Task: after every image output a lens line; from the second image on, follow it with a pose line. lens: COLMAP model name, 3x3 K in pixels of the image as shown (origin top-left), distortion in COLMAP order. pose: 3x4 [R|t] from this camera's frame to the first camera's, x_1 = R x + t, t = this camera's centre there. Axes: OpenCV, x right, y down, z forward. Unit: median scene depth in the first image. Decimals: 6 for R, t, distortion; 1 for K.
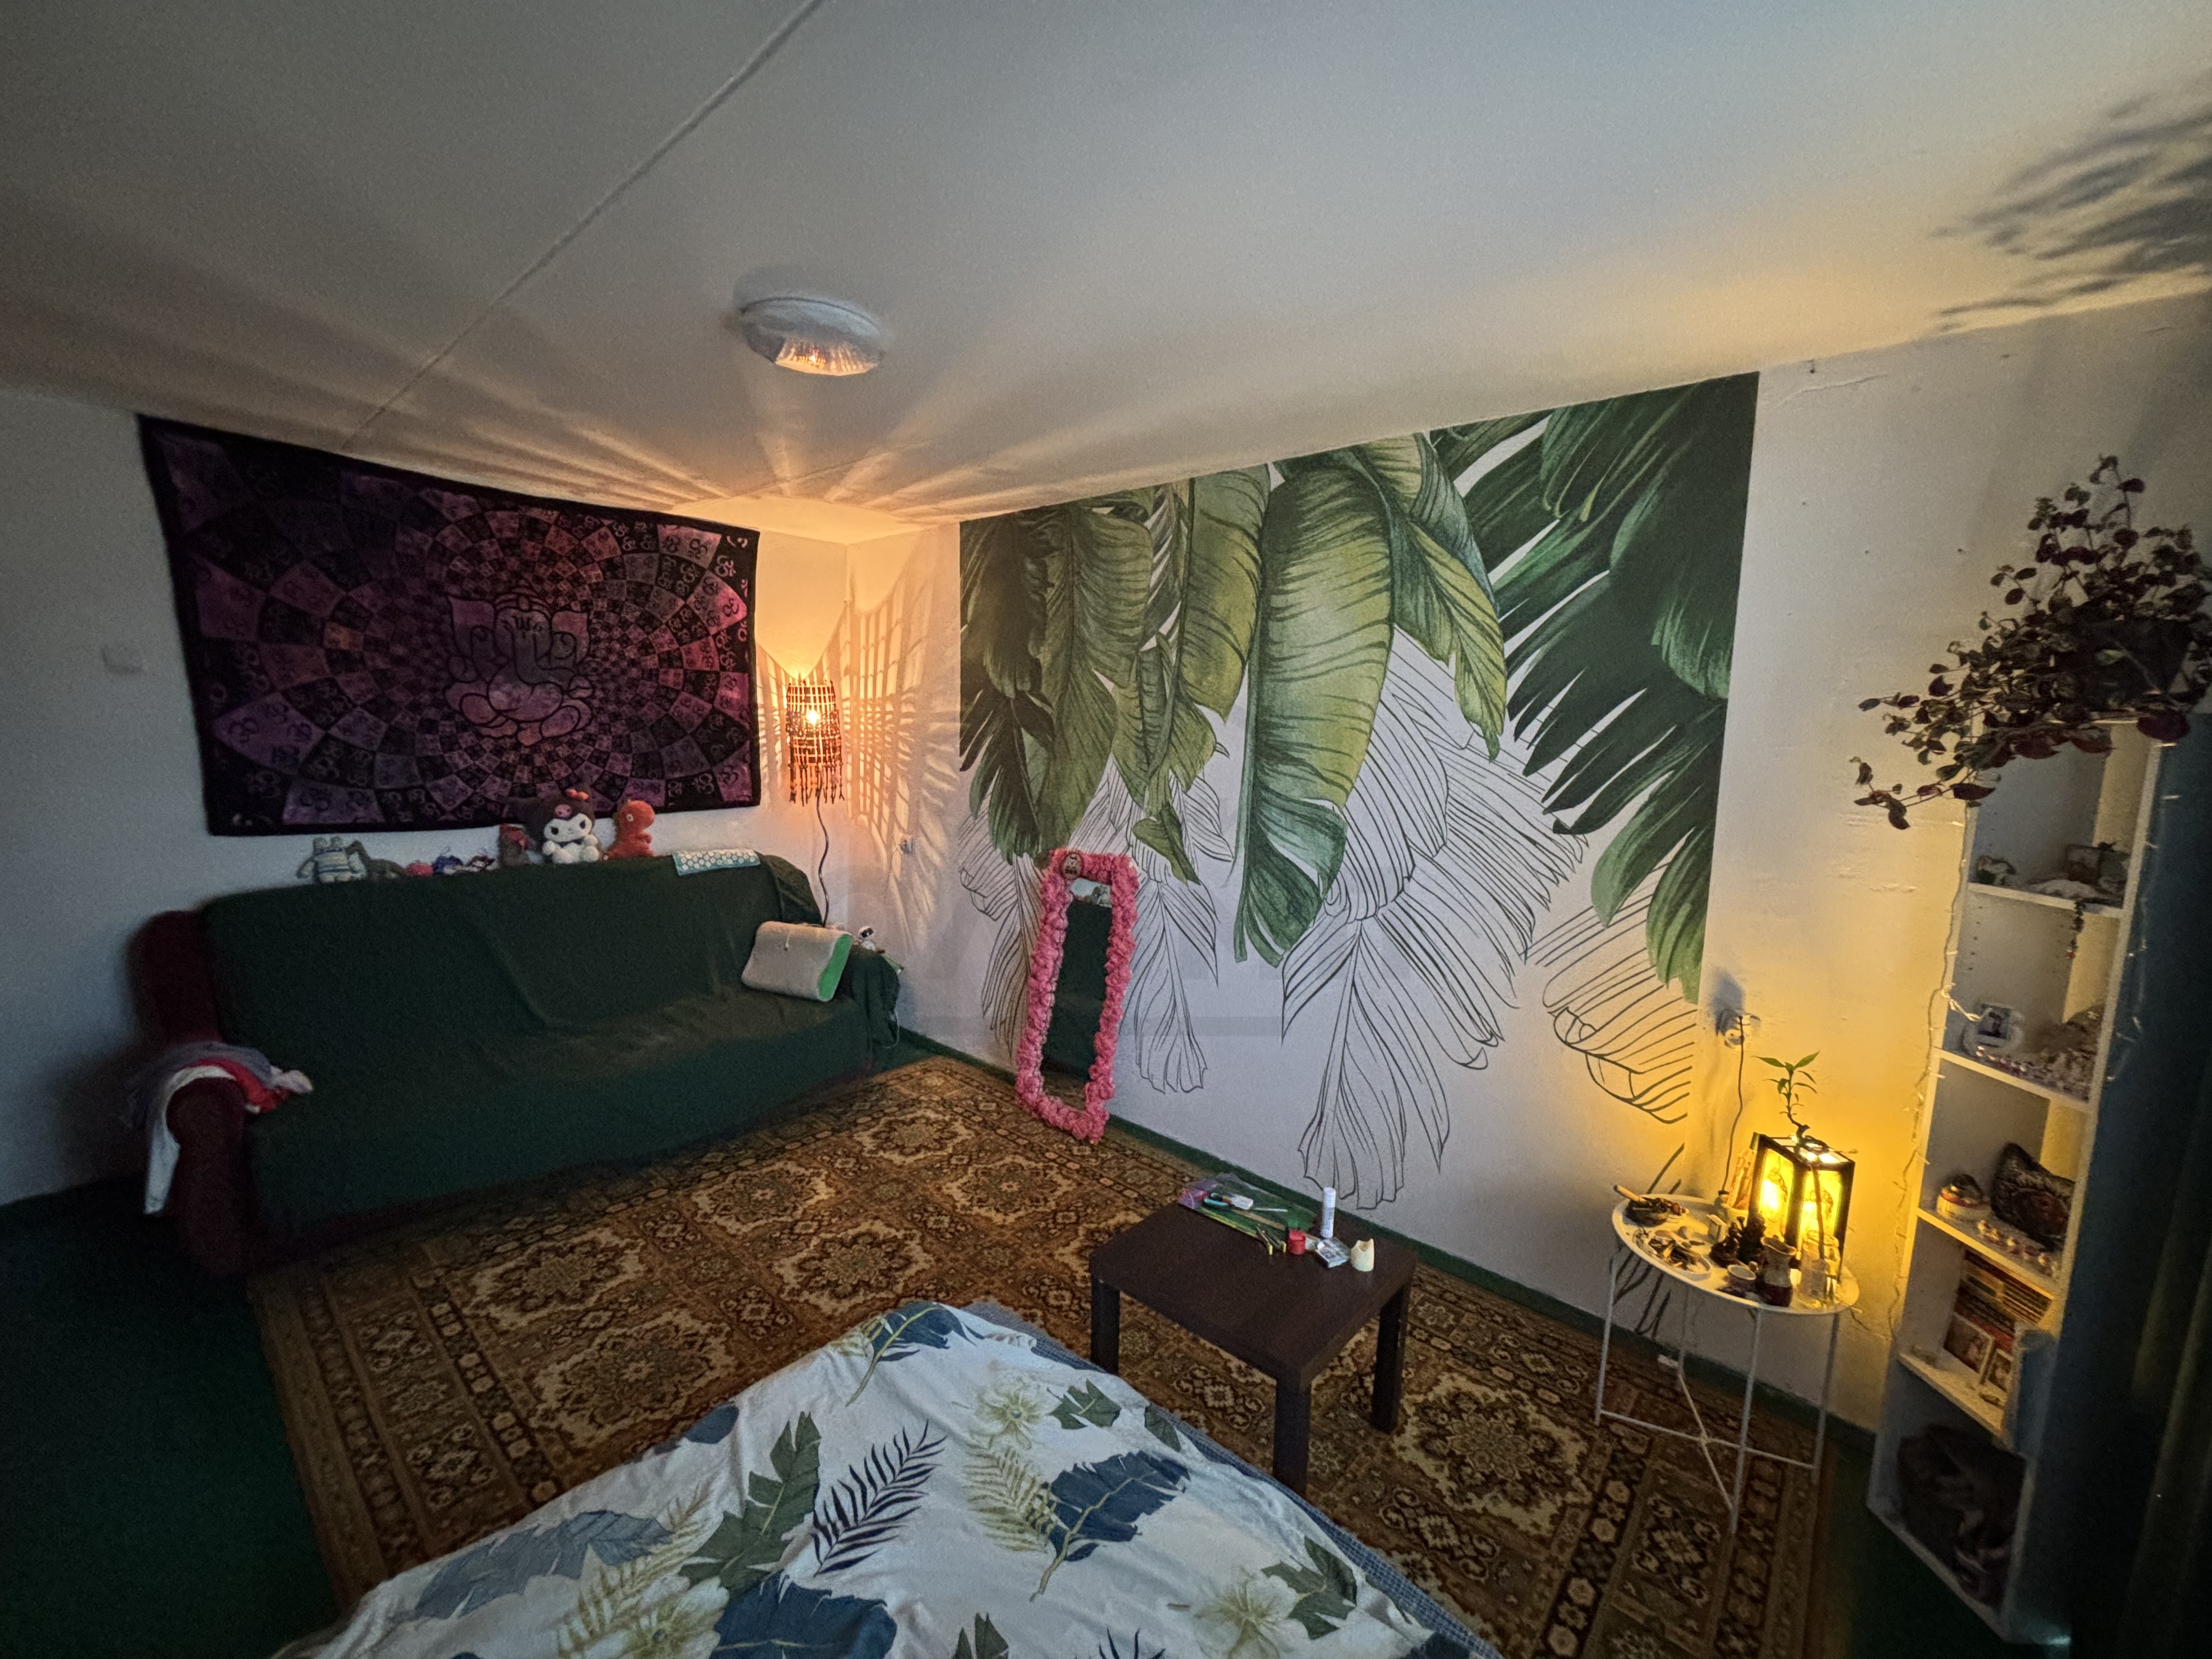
lens RADIAL K [[886.4, 0, 1092.4], [0, 886.4, 830.1], [0, 0, 1]] dist [0.029244, 0.000101]
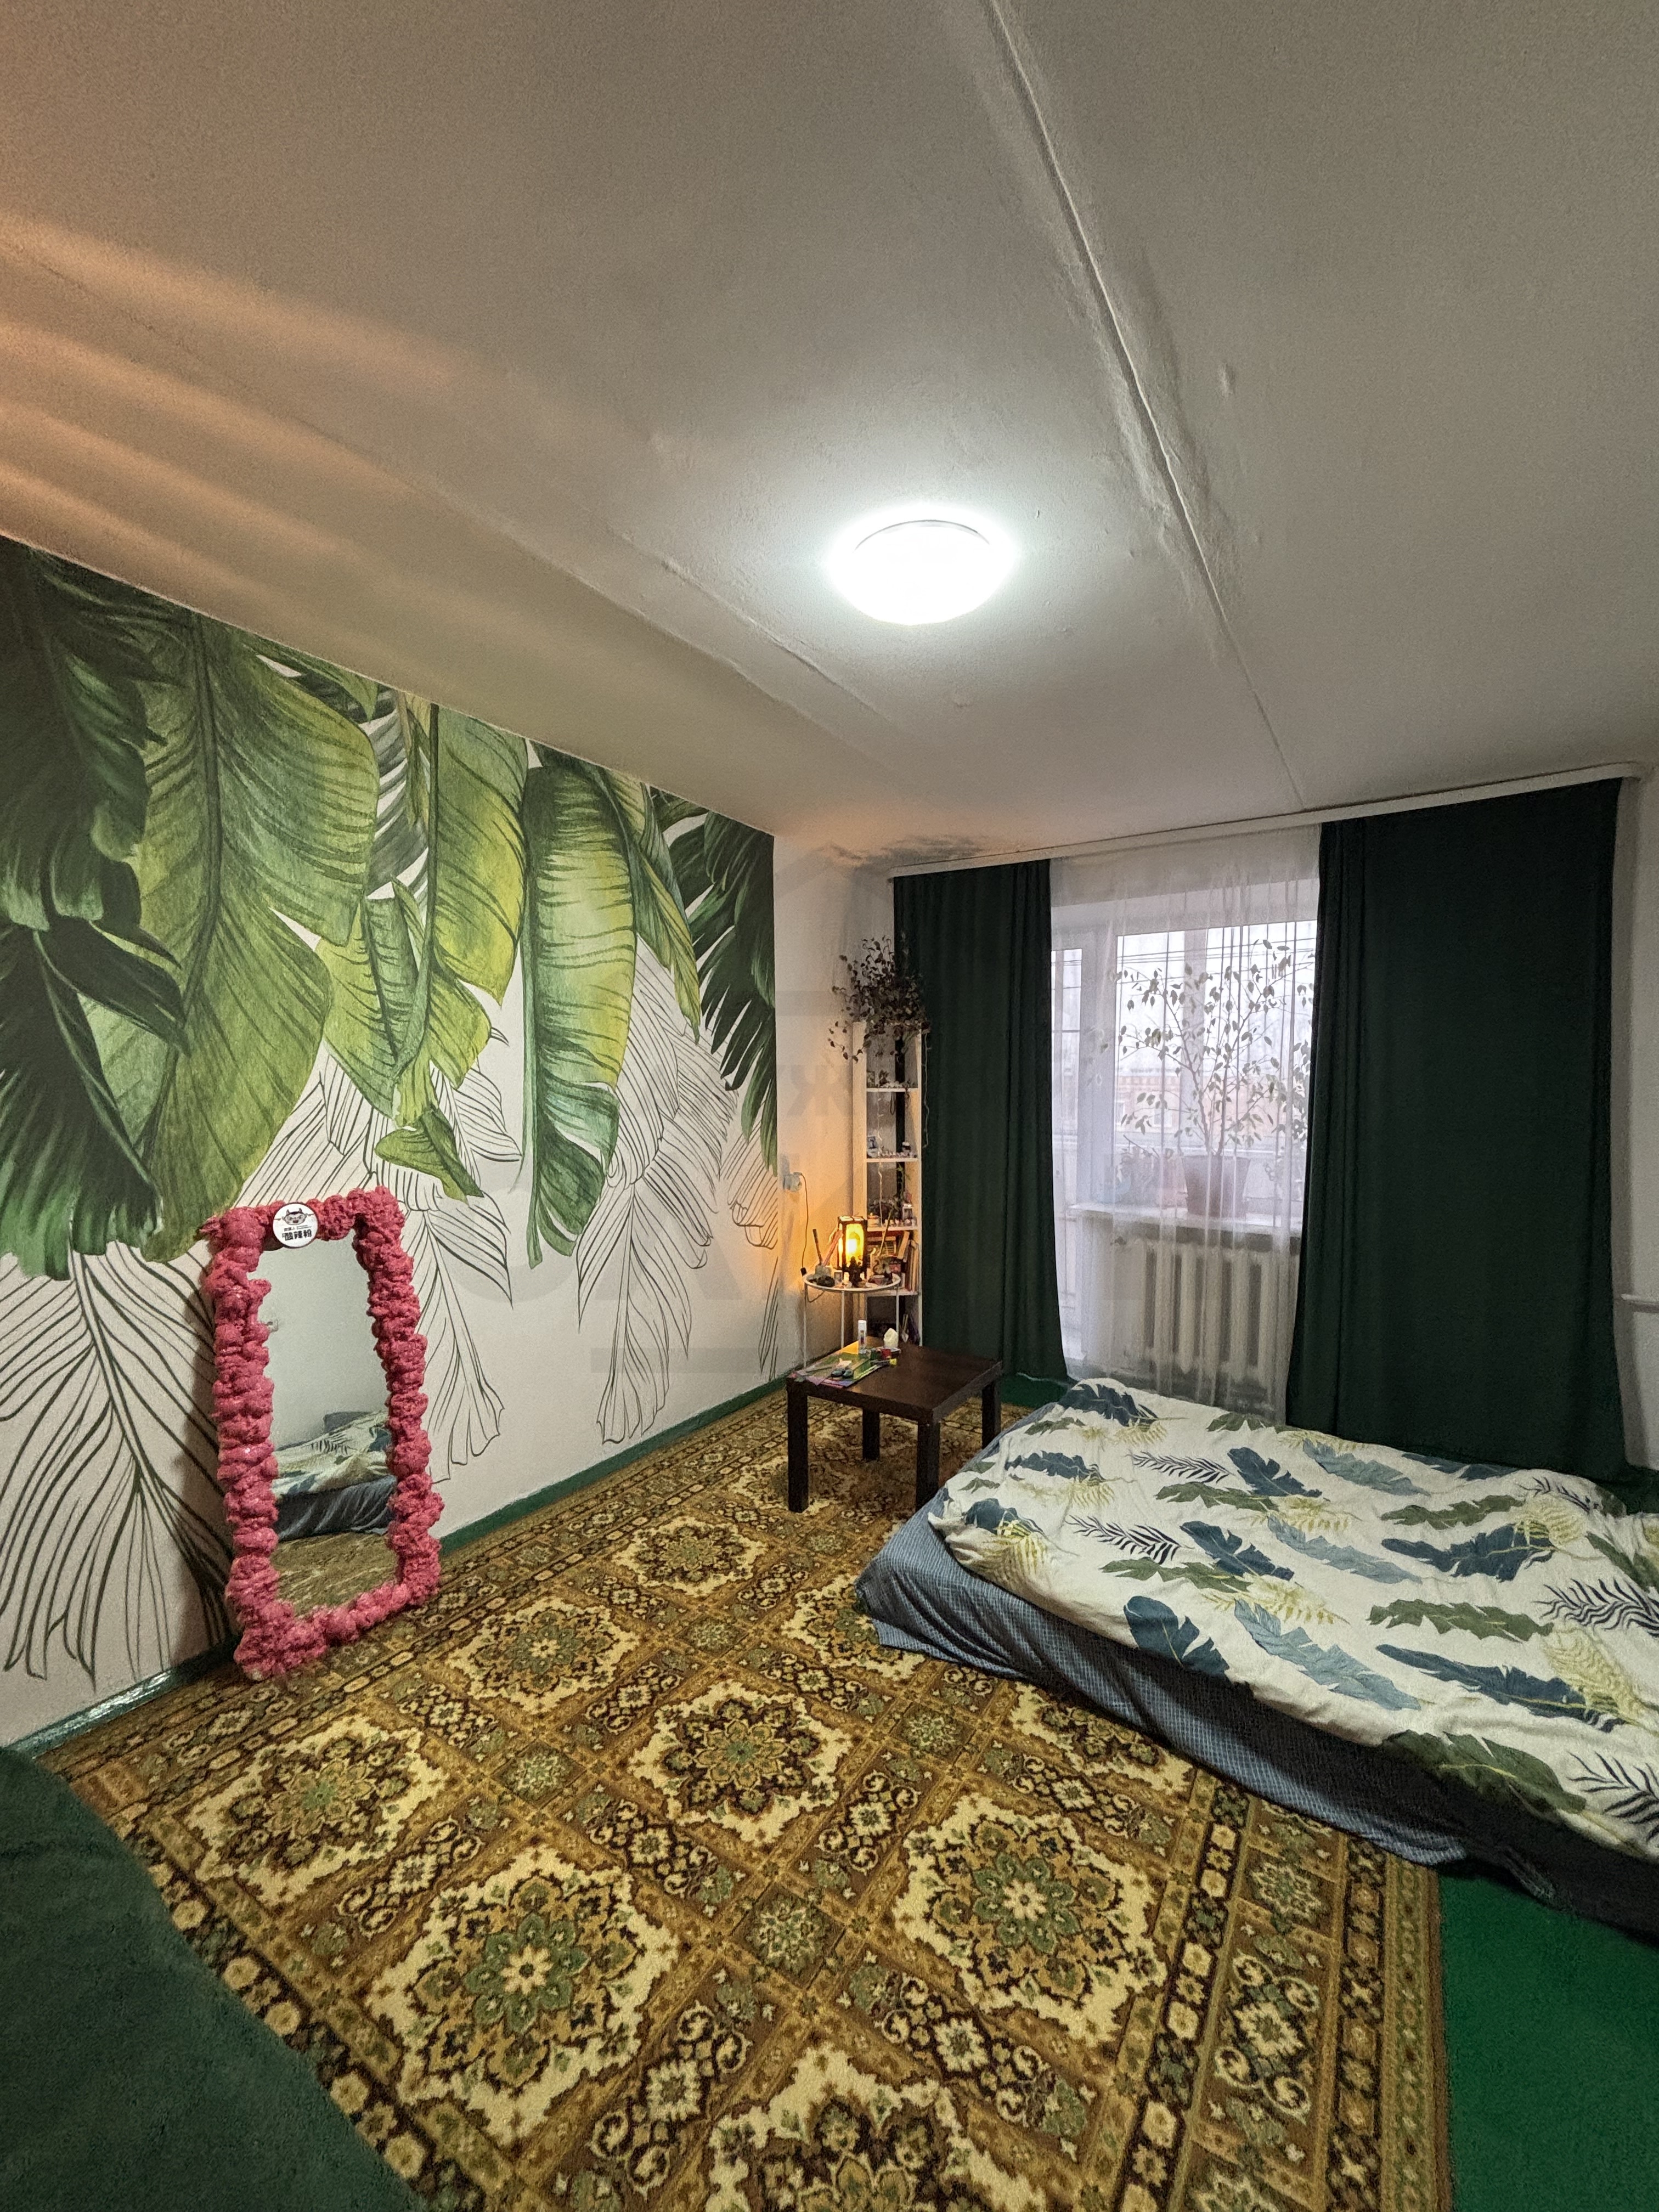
lens RADIAL K [[892.2, 0, 831.0], [0, 892.2, 1109.6], [0, 0, 1]] dist [0.000730, 0.000721]
pose [[-0.155498, -0.068834, 0.985435, -0.797841], [0.109353, 0.990239, 0.086425, -0.059923], [-0.981765, 0.121199, -0.146453, 0.831460]]
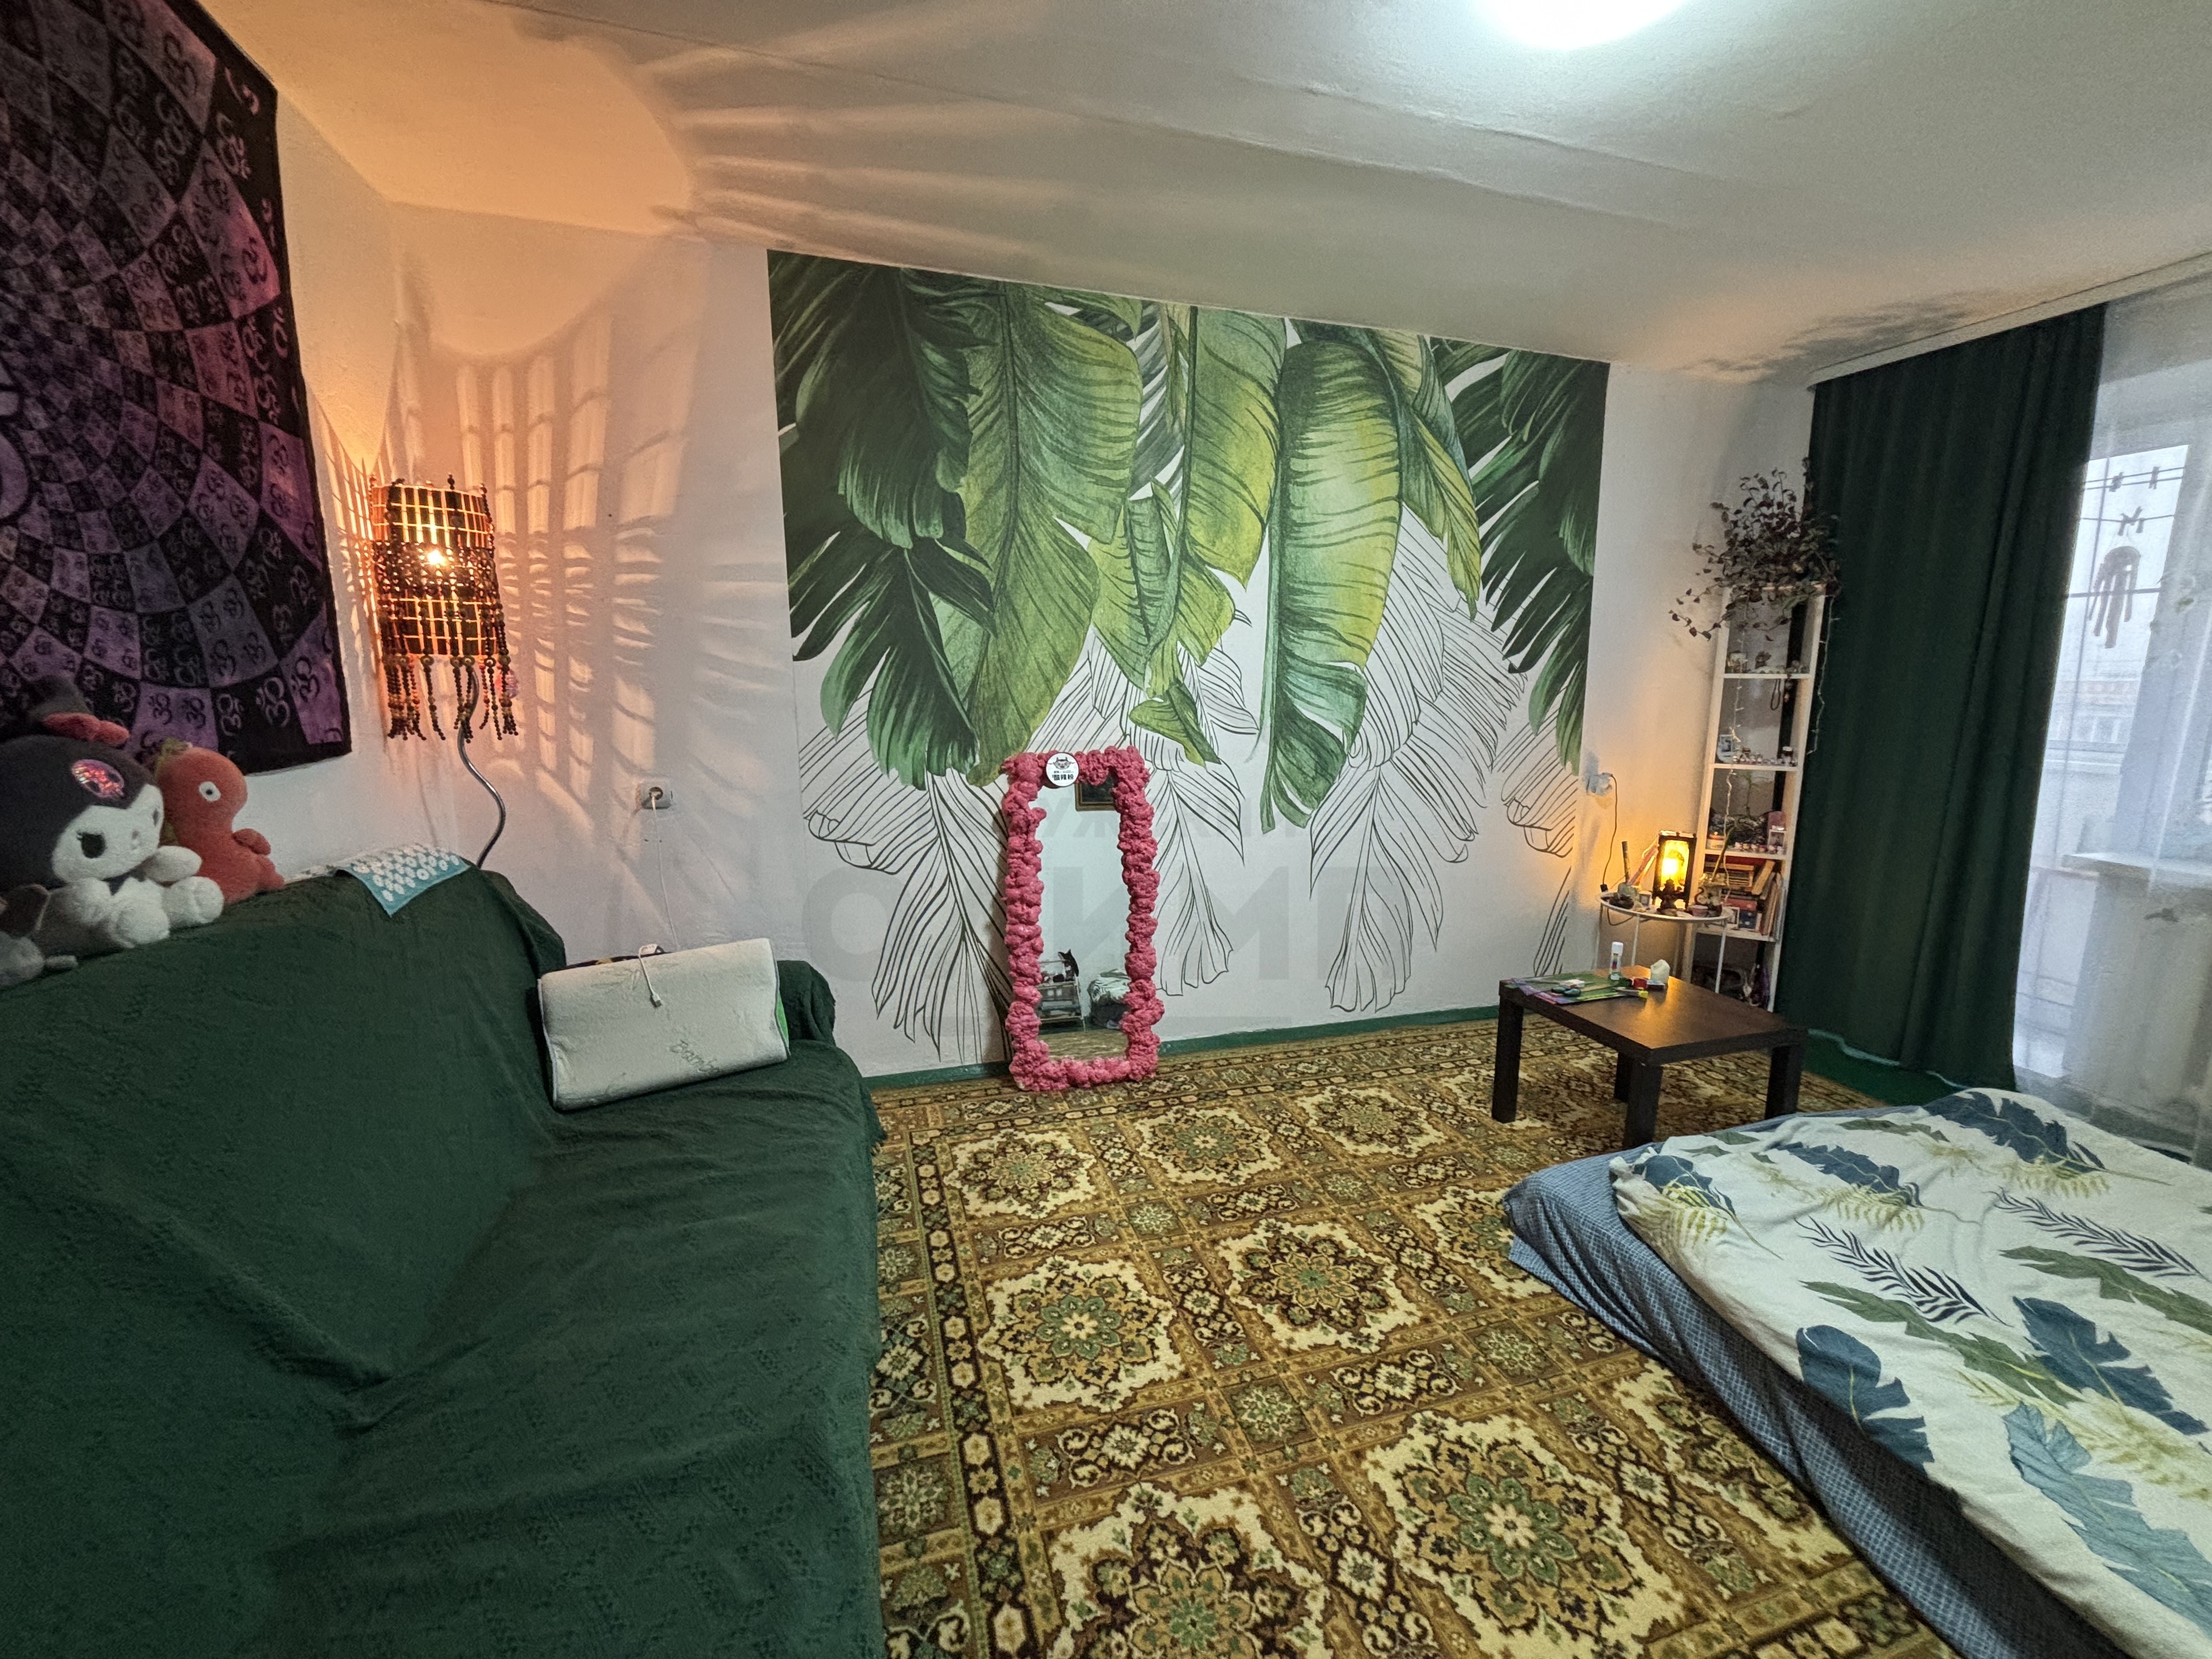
lens RADIAL K [[889.4, 0, 1102.9], [0, 889.4, 830.9], [0, 0, 1]] dist [-0.002161, 0.000784]
pose [[0.527333, -0.170611, 0.832353, -0.785236], [0.112981, 0.985013, 0.130324, -0.005415], [-0.842114, 0.025316, 0.538706, 0.629913]]
